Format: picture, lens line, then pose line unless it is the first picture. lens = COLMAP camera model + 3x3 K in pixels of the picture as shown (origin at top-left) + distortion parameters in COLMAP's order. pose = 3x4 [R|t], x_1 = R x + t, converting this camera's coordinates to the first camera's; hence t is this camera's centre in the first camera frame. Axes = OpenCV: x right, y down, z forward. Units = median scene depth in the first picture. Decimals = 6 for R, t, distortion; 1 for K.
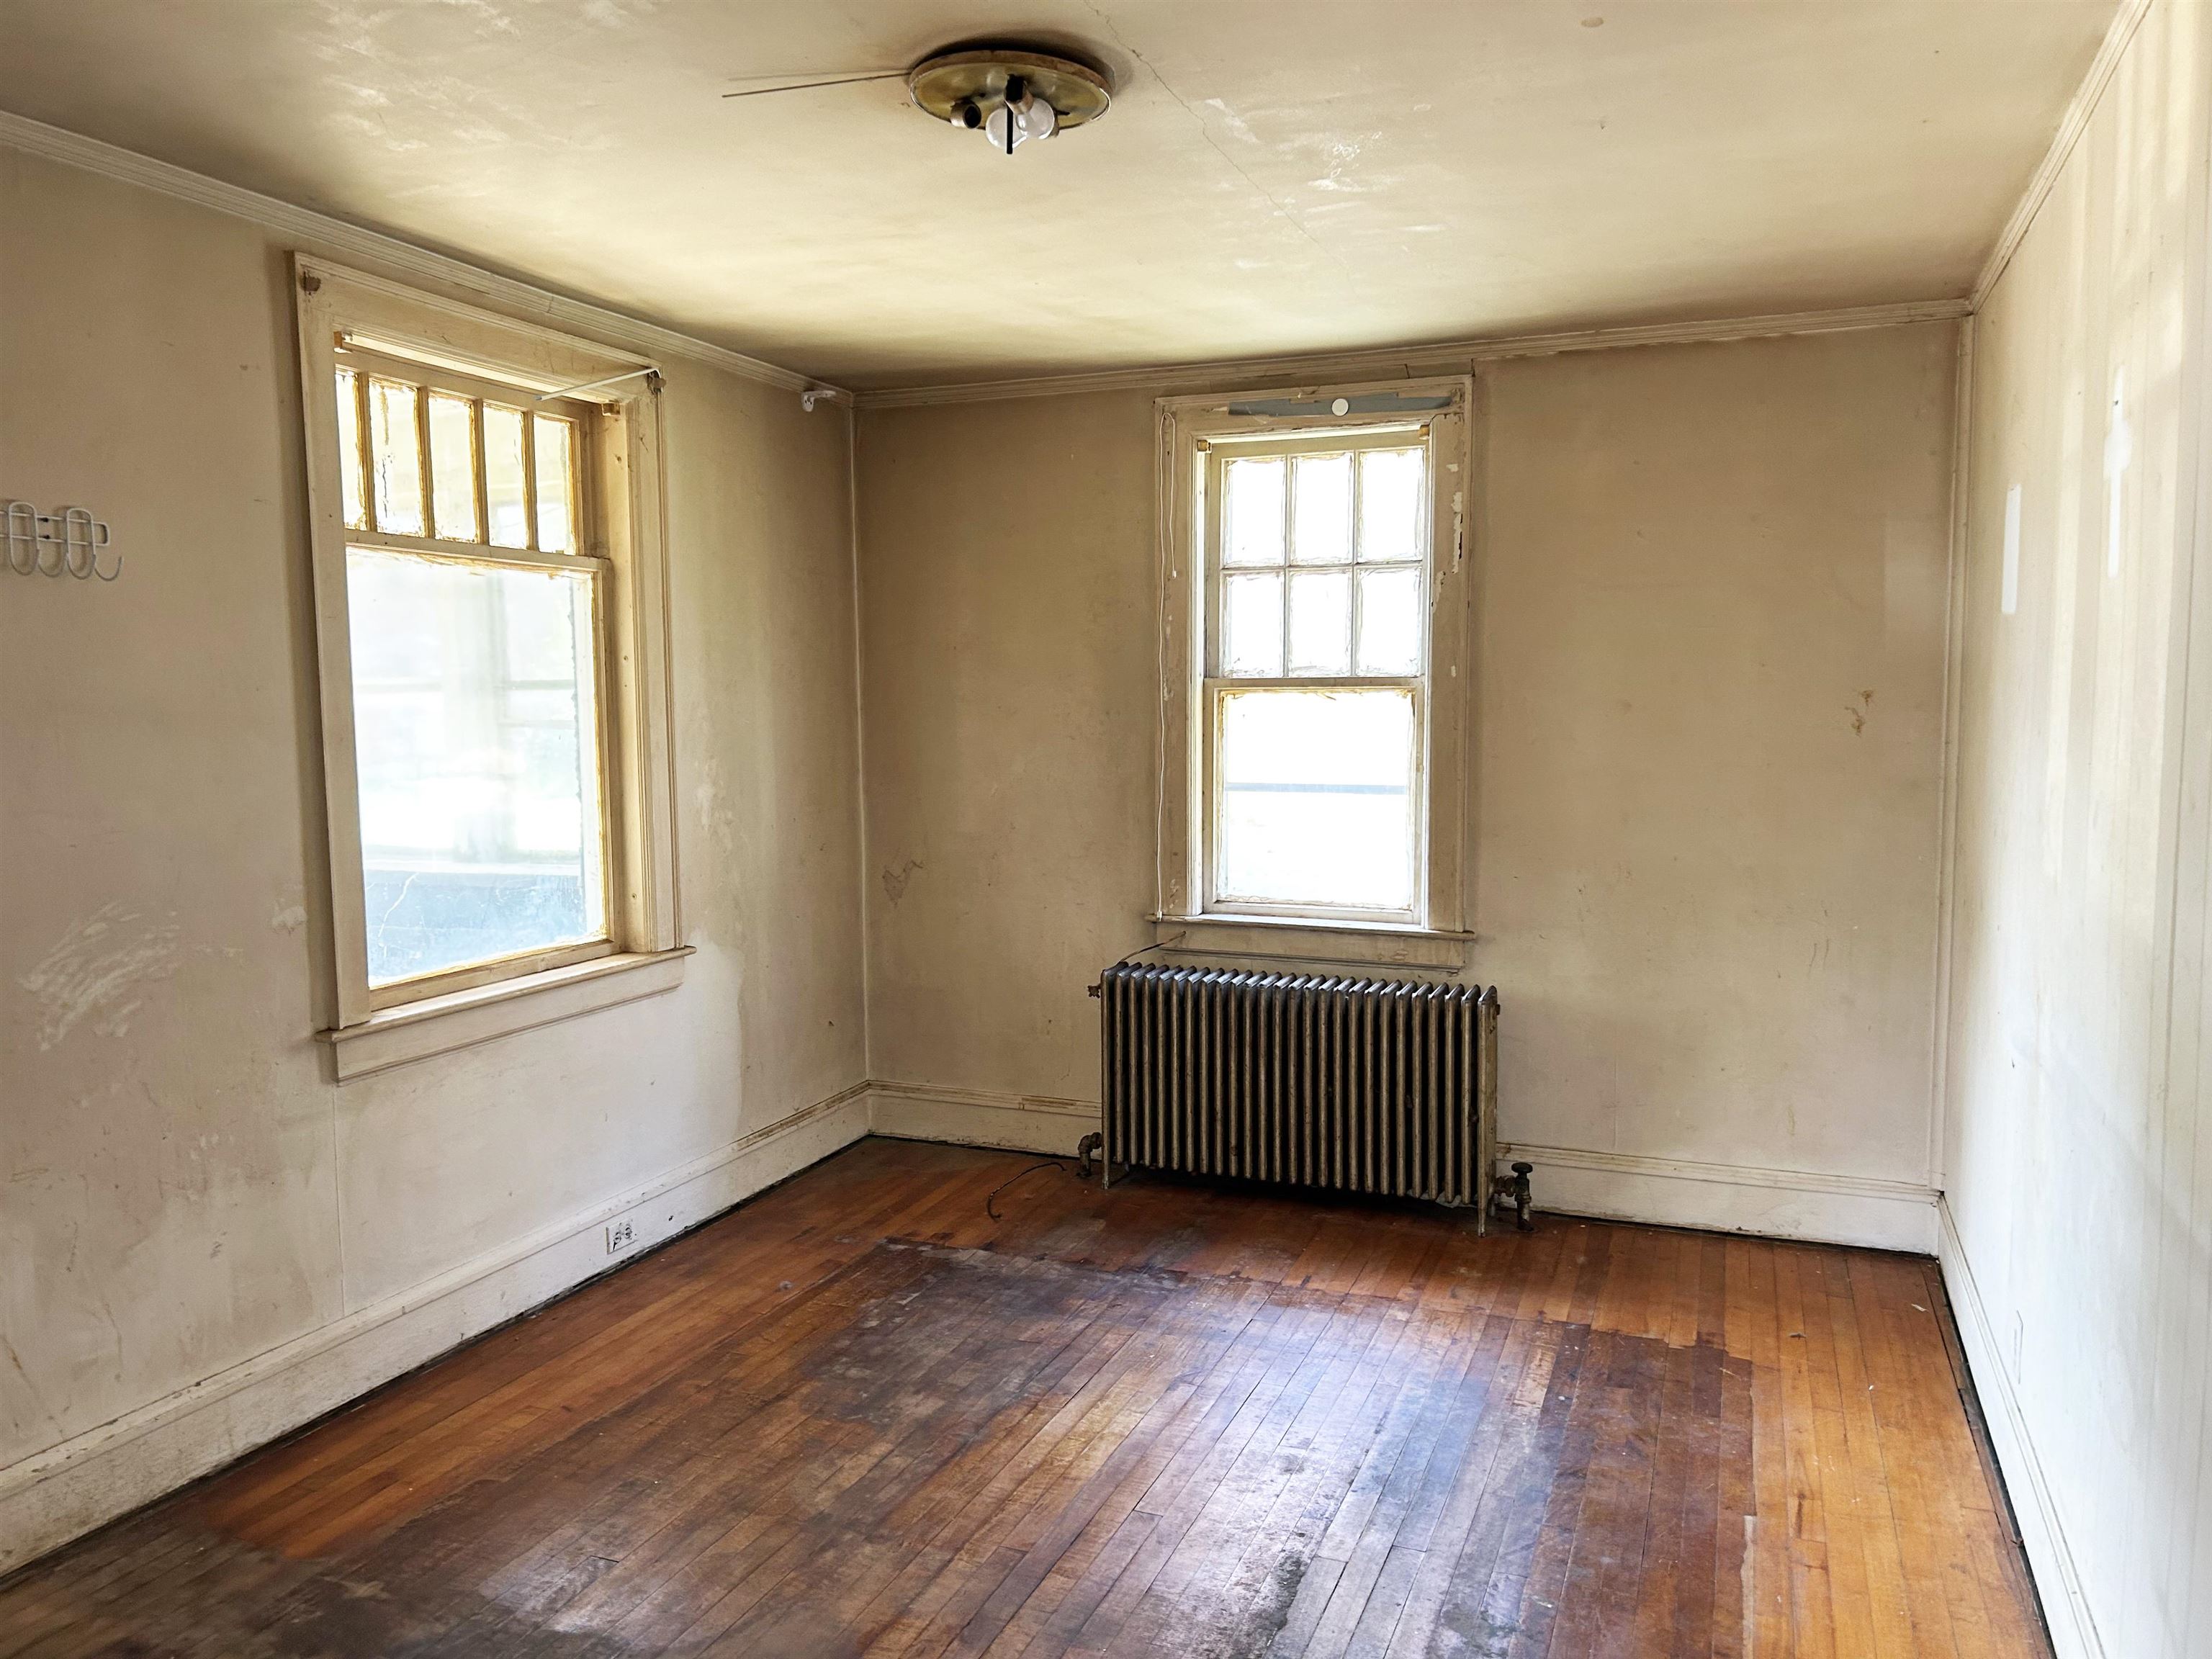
lens RADIAL K [[1655.0, 0, 1115.0], [0, 1655.0, 830.6], [0, 0, 1]] dist [0.030188, 0.002374]
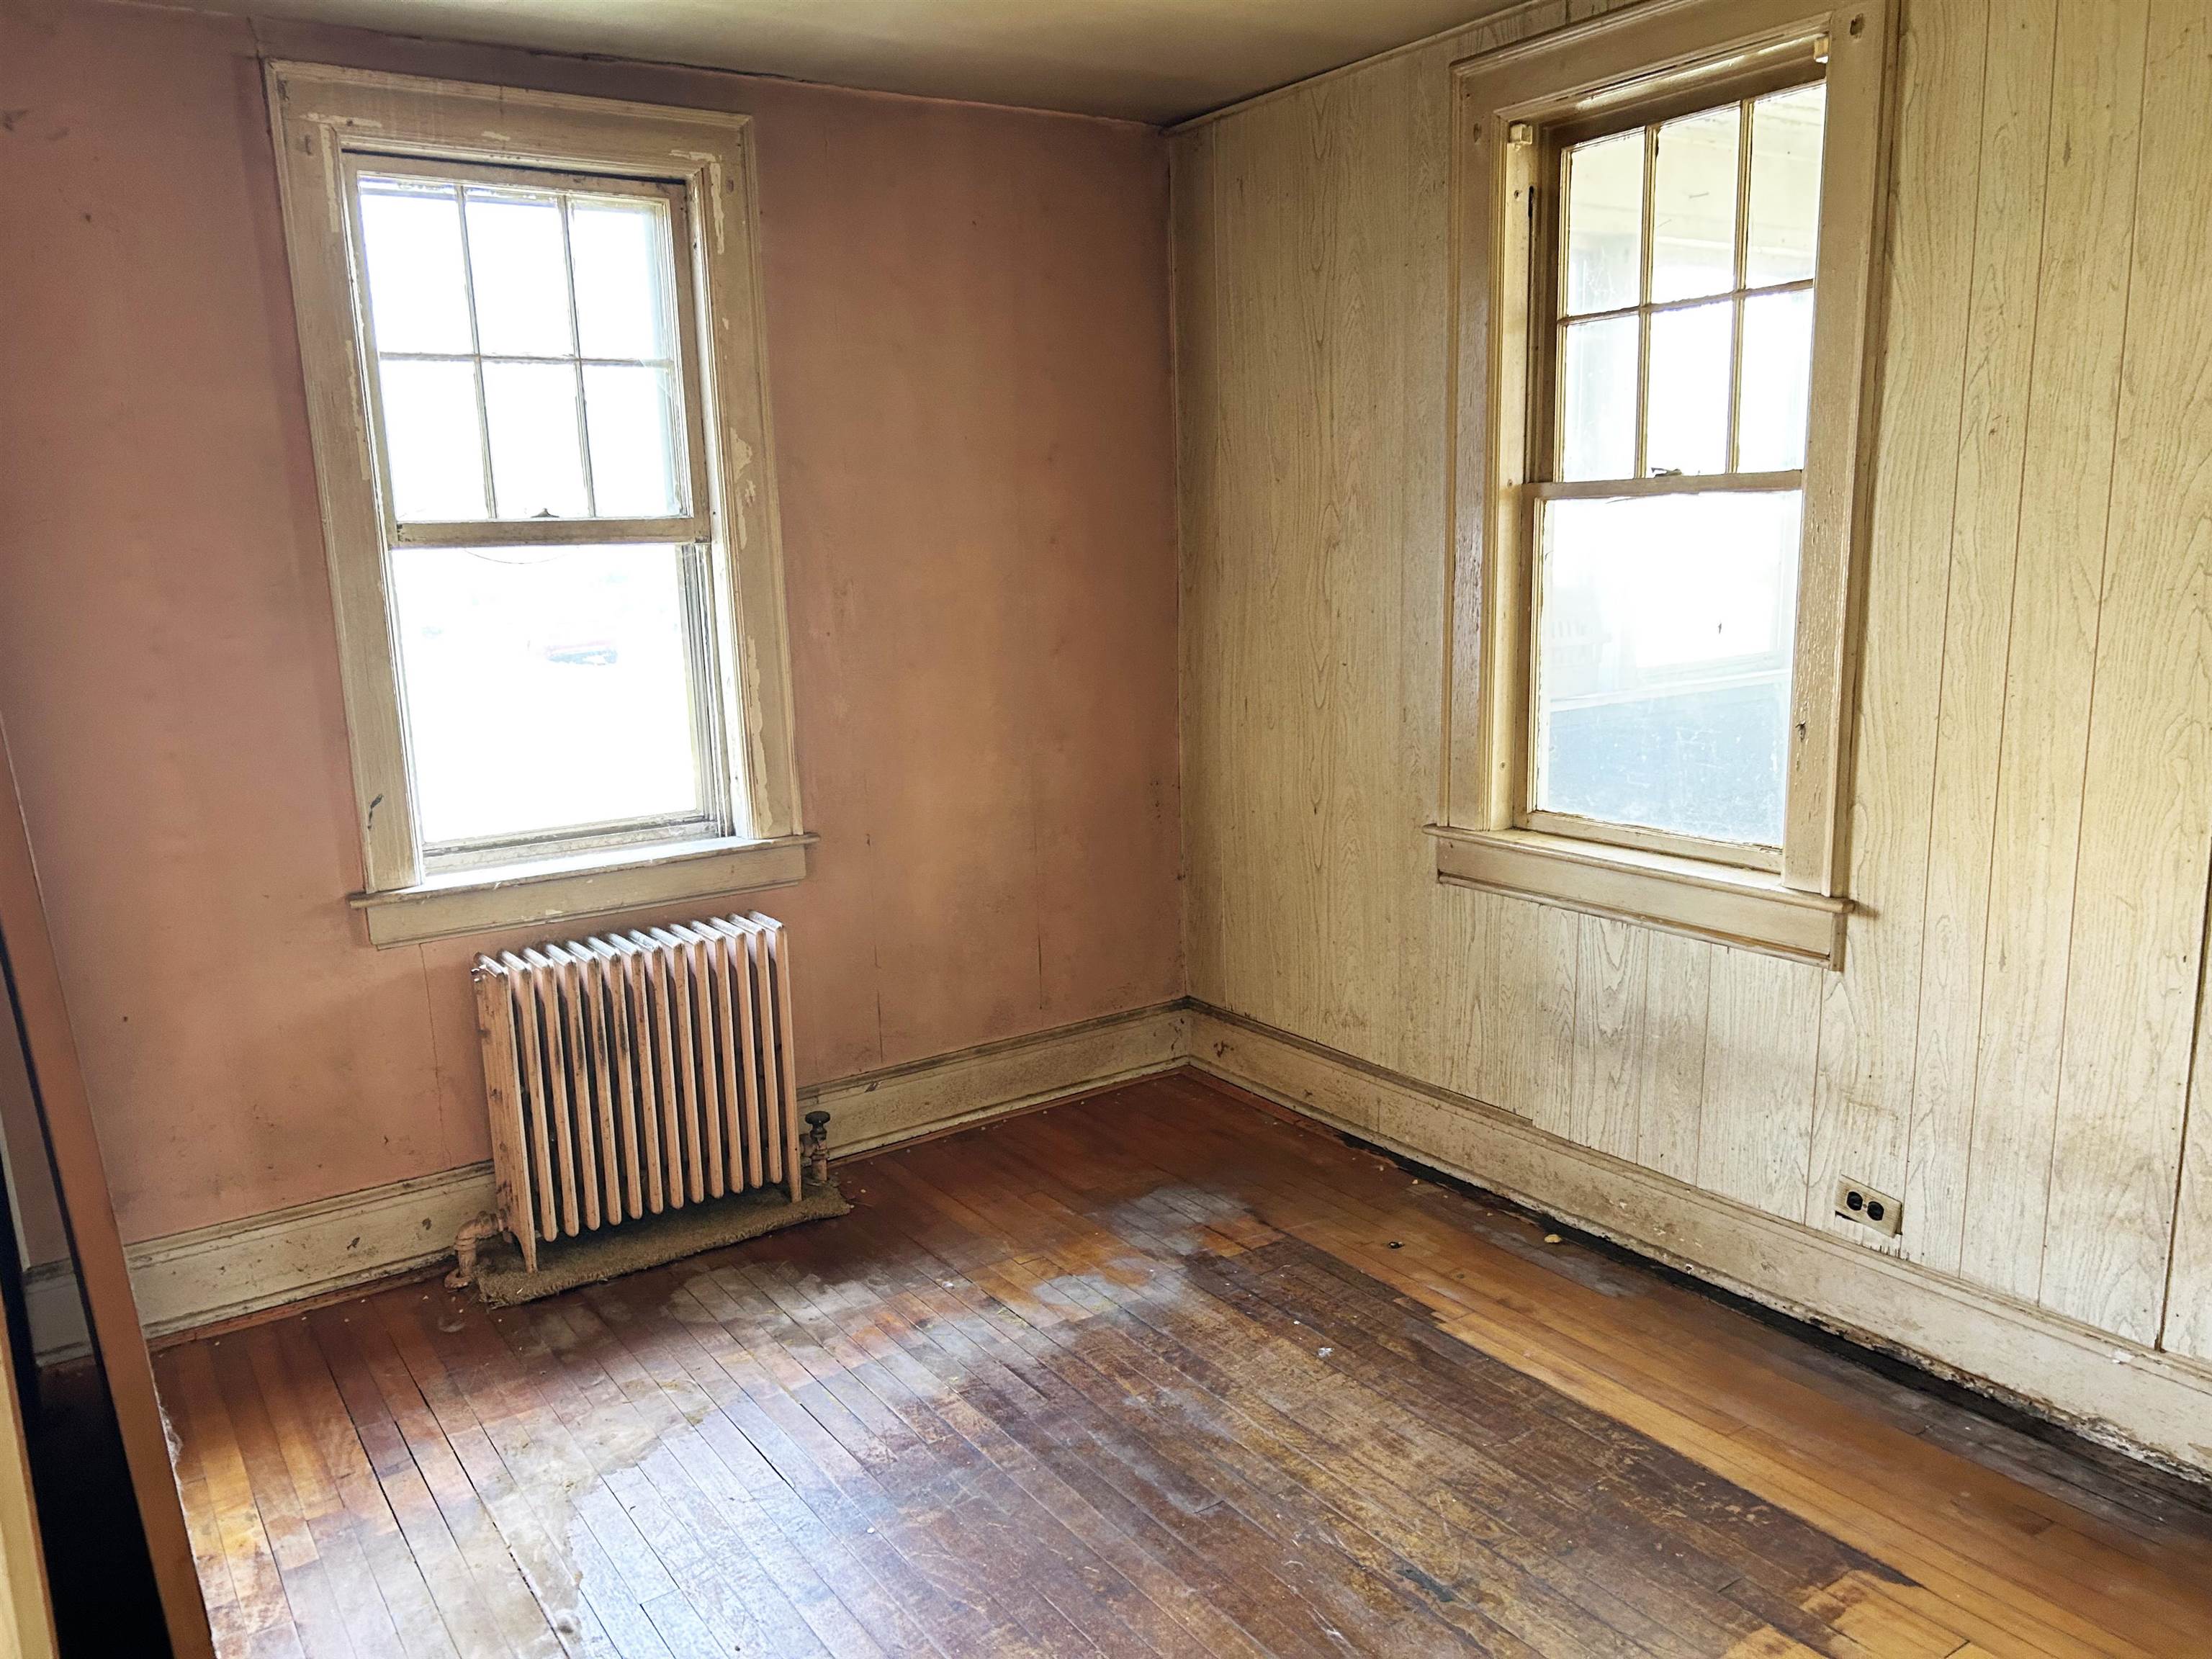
lens RADIAL K [[1655.0, 0, 1106.0], [0, 1655.0, 835.0], [0, 0, 1]] dist [0.030188, 0.002374]
pose [[0.563556, -0.174076, 0.807529, -0.331152], [0.107717, 0.984684, 0.137092, -0.034881], [-0.819025, 0.009725, 0.573675, 0.420201]]
